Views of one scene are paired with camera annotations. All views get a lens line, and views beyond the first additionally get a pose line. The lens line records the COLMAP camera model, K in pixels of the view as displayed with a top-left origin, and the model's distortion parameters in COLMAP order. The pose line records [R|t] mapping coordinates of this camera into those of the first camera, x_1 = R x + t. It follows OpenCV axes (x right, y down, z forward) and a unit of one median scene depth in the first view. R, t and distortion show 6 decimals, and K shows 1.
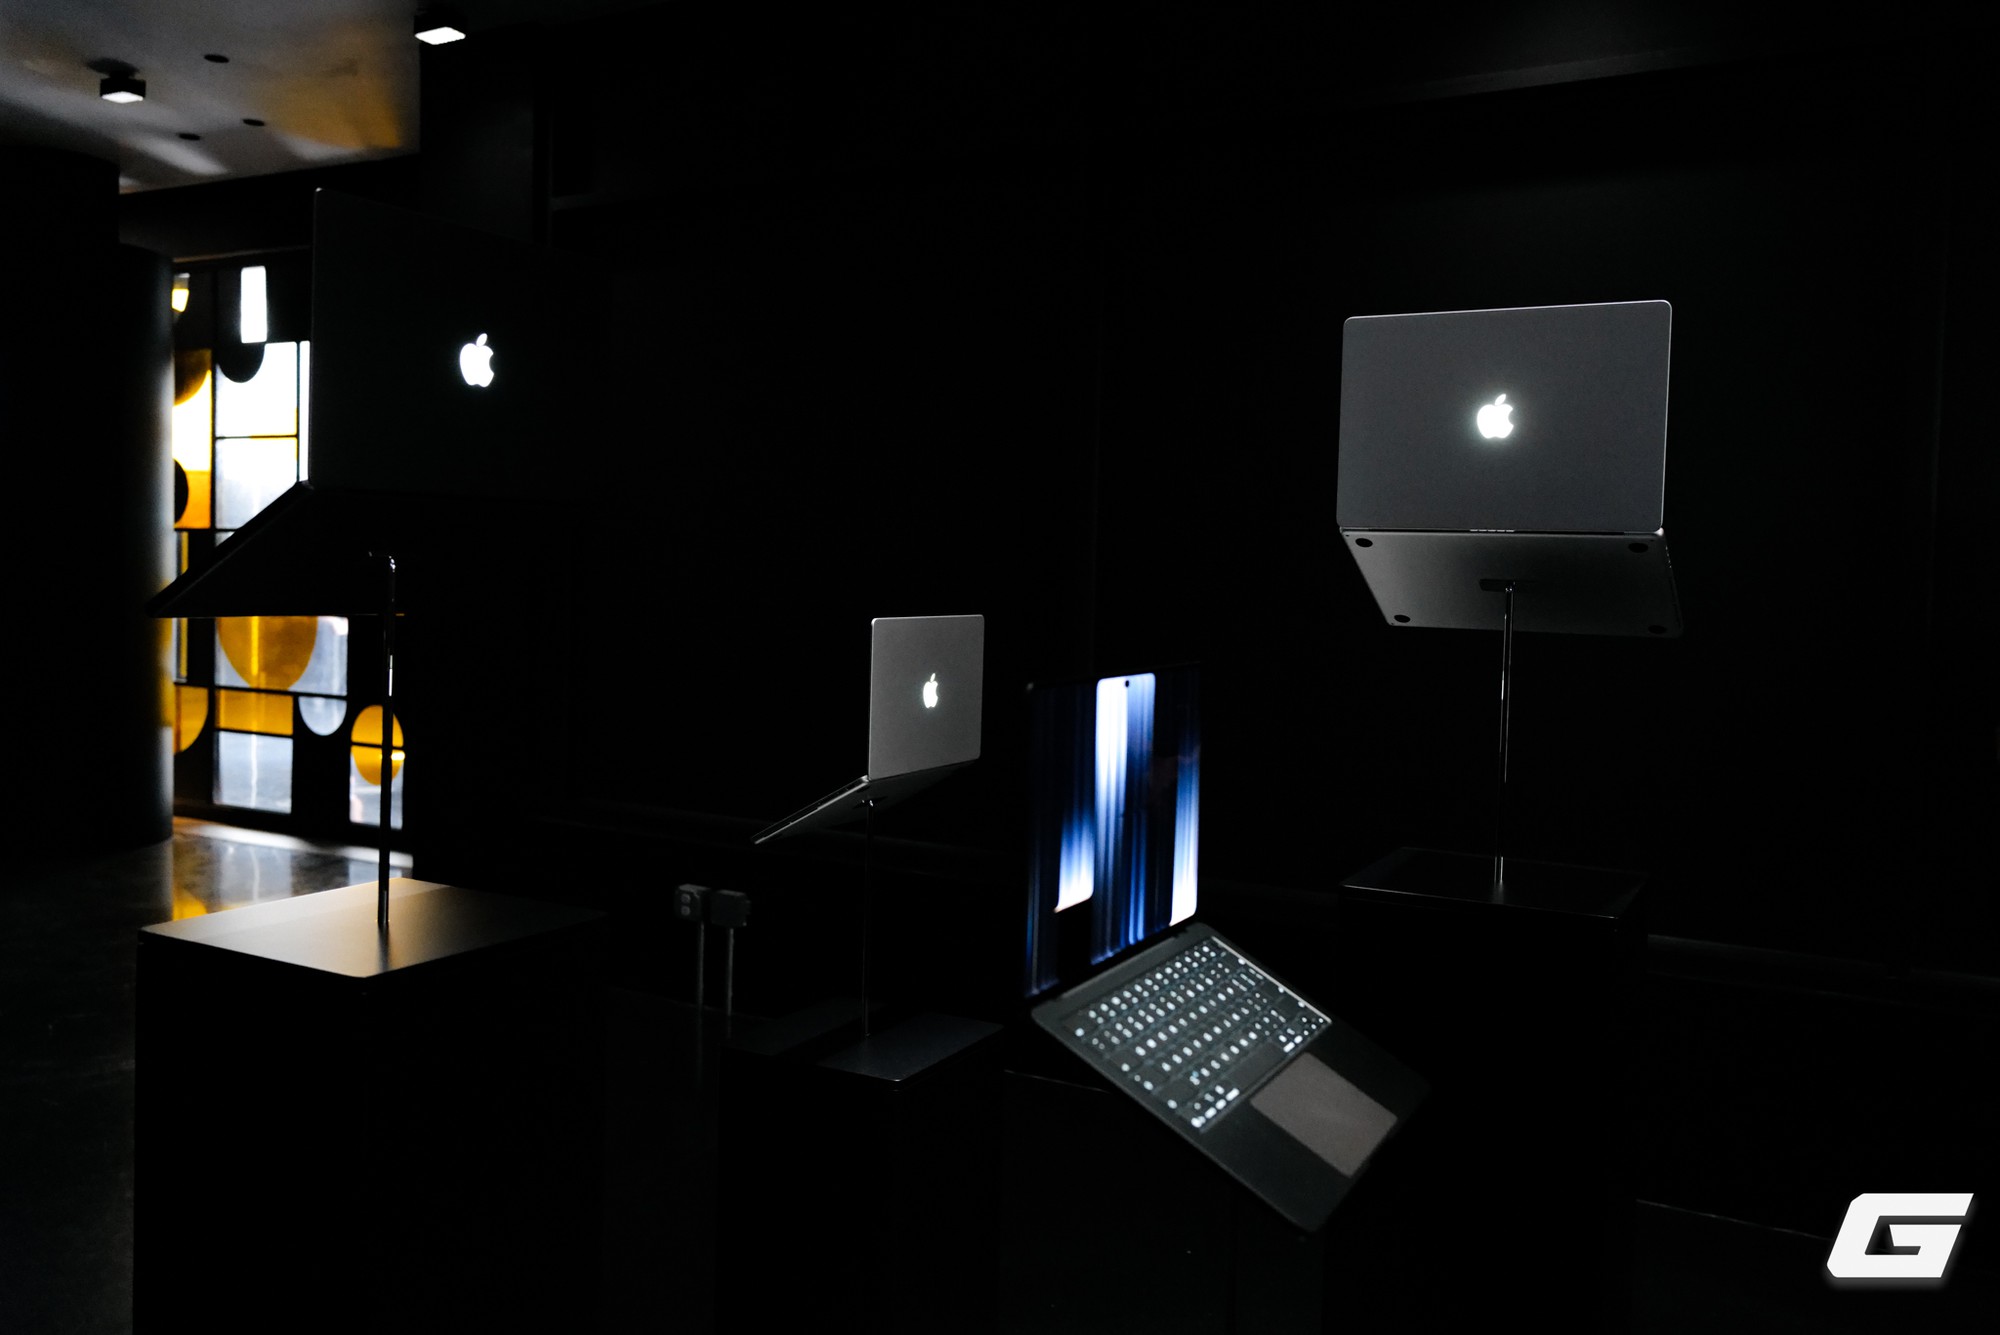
lens RADIAL K [[1534.6, 0, 997.6], [0, 1534.6, 626.1], [0, 0, 1]] dist [-0.002053, -0.002066]
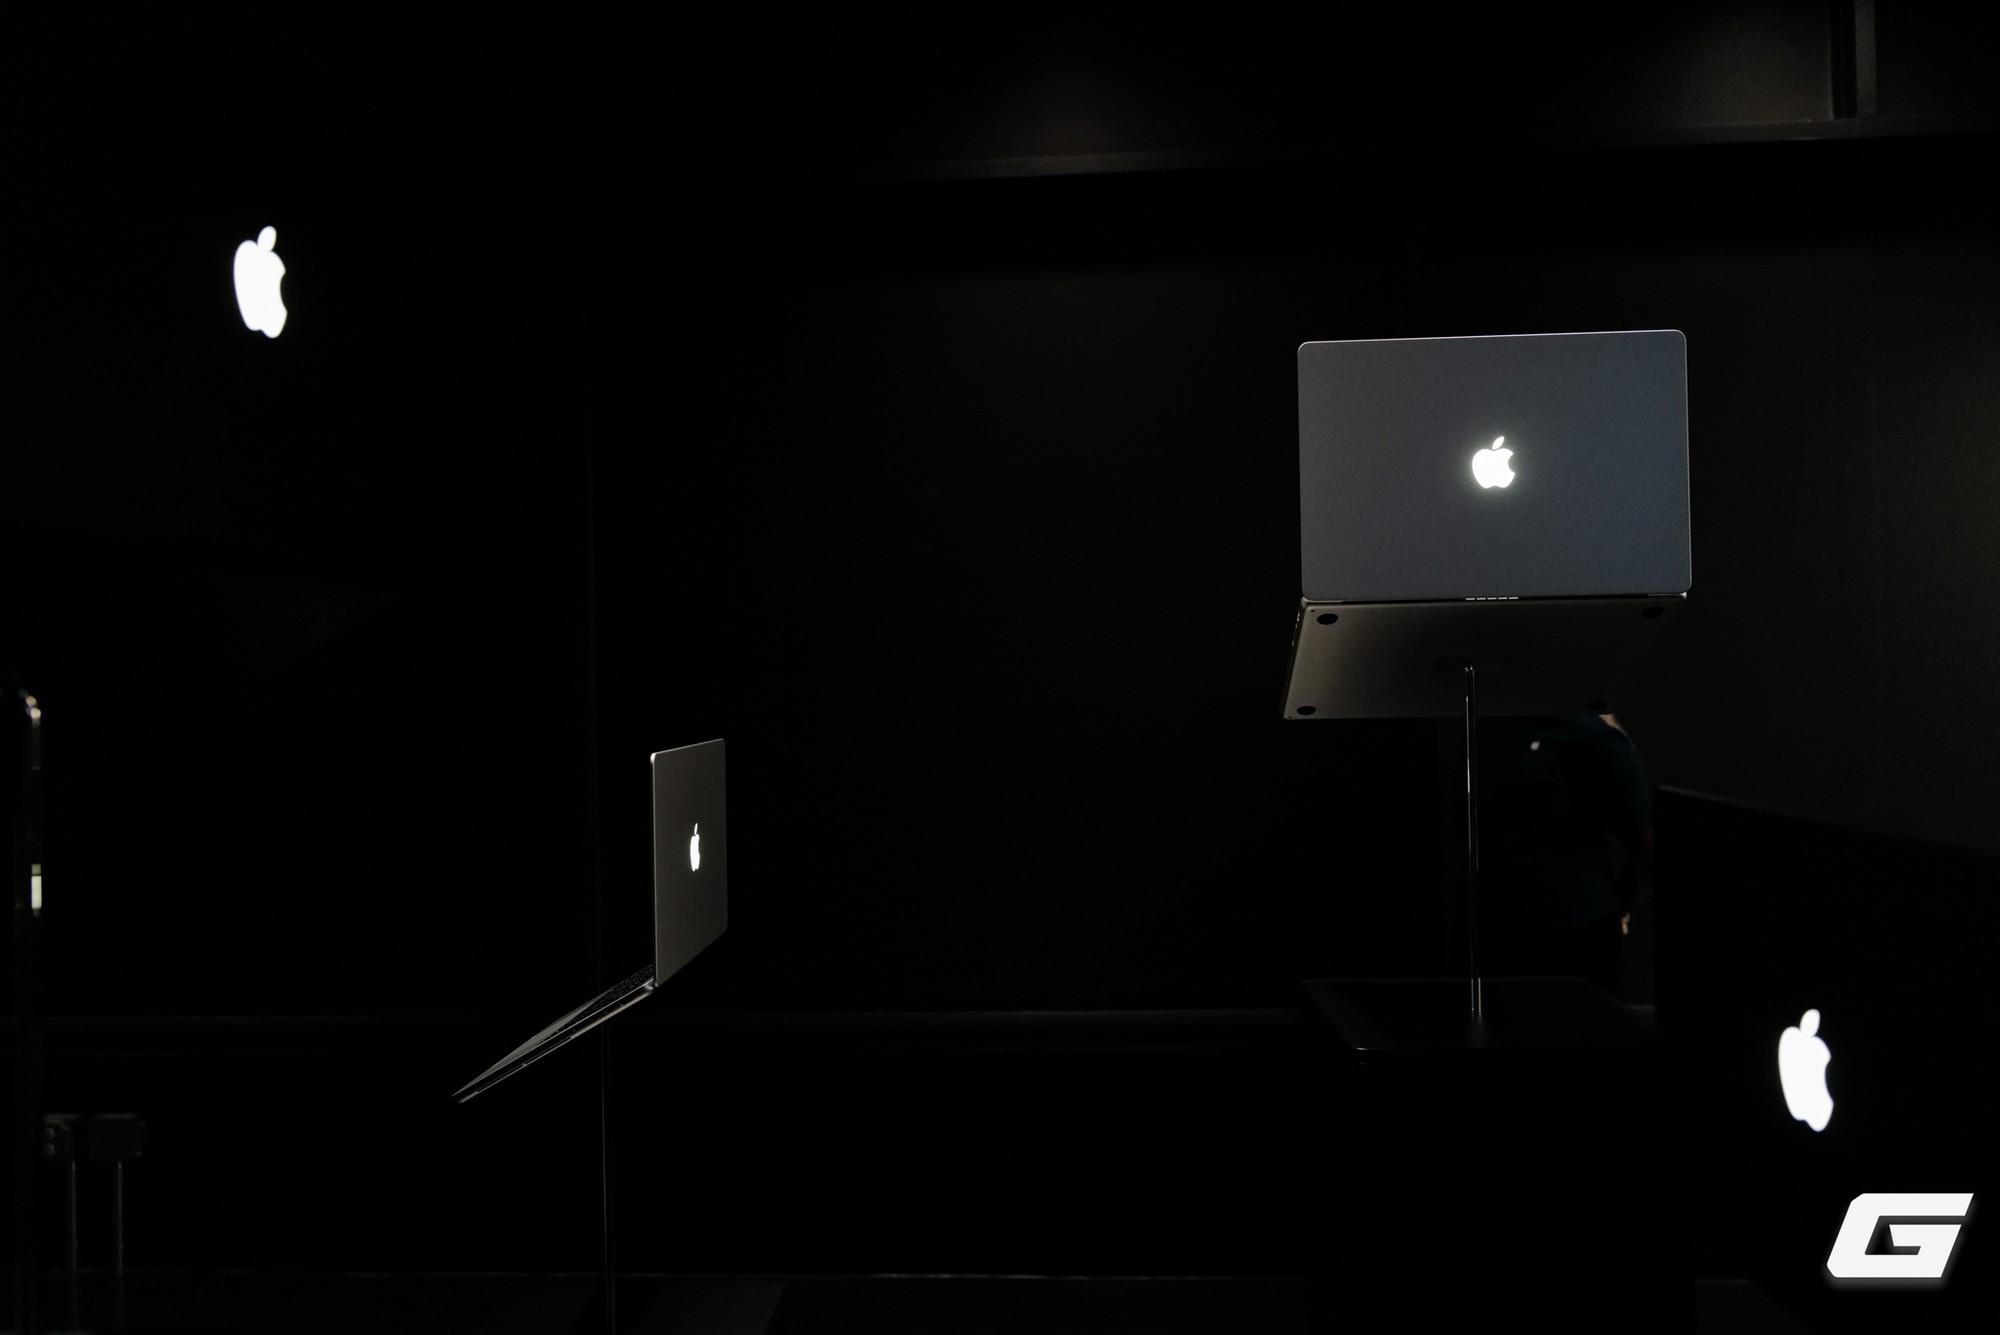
lens RADIAL K [[1474.5, 0, 1000.0], [0, 1474.5, 667.5], [0, 0, 1]] dist [-0.002190, -0.004259]
pose [[0.899339, -0.042965, 0.435137, -0.226387], [0.060447, 0.997822, -0.026408, -0.016283], [-0.433055, 0.050052, 0.899977, 0.326291]]
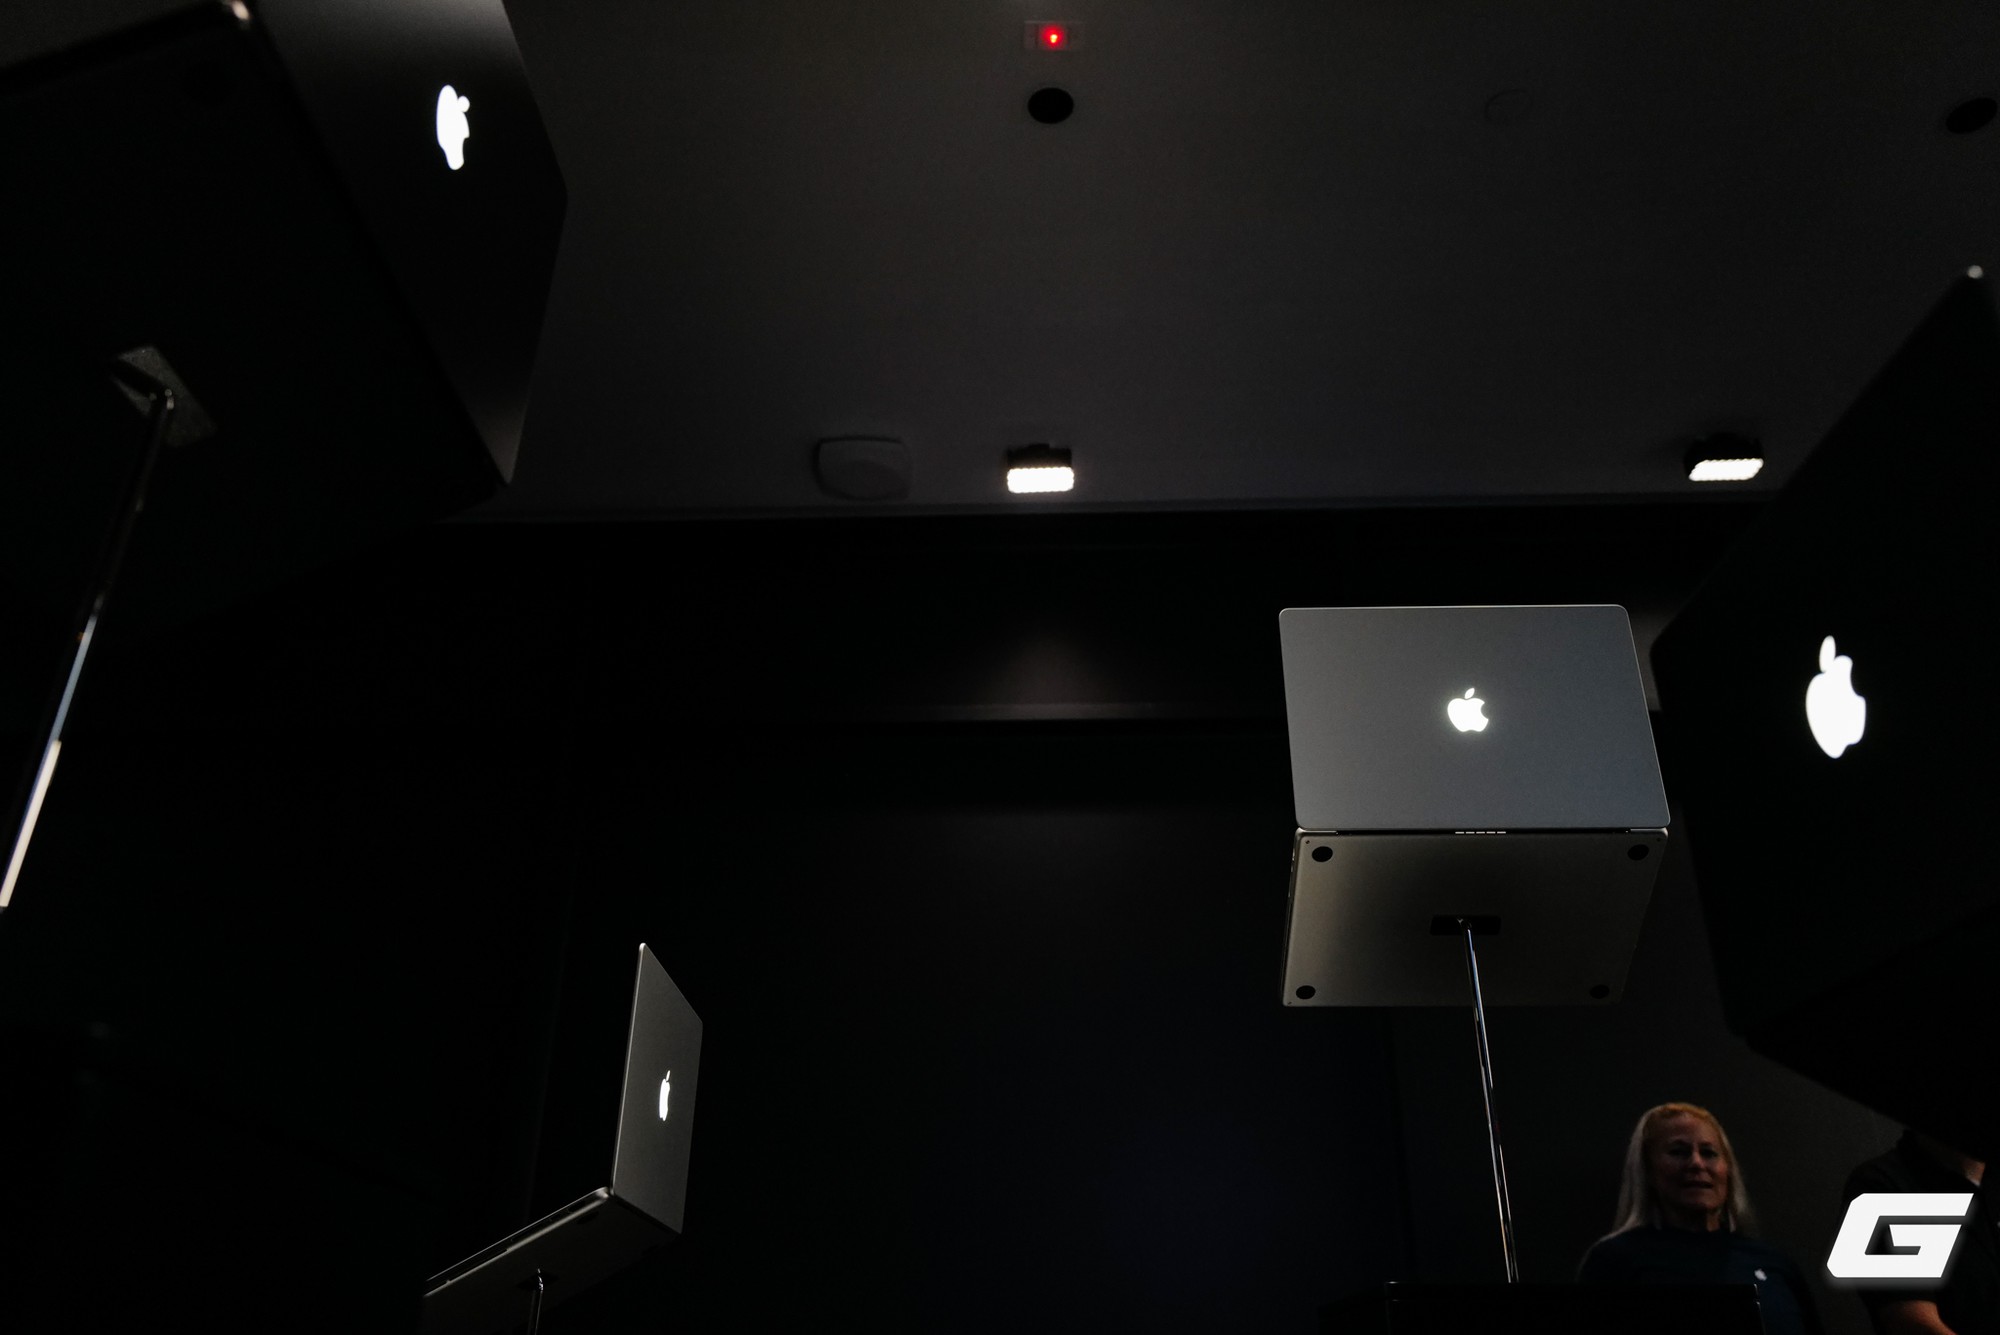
lens RADIAL K [[1444.8, 0, 1000.0], [0, 1444.8, 667.5], [0, 0, 1]] dist [0.004765, 0.000511]
pose [[0.884446, 0.197725, 0.422683, -0.233296], [0.030771, 0.879111, -0.475622, 0.195855], [-0.465628, 0.433668, 0.771442, 0.379735]]
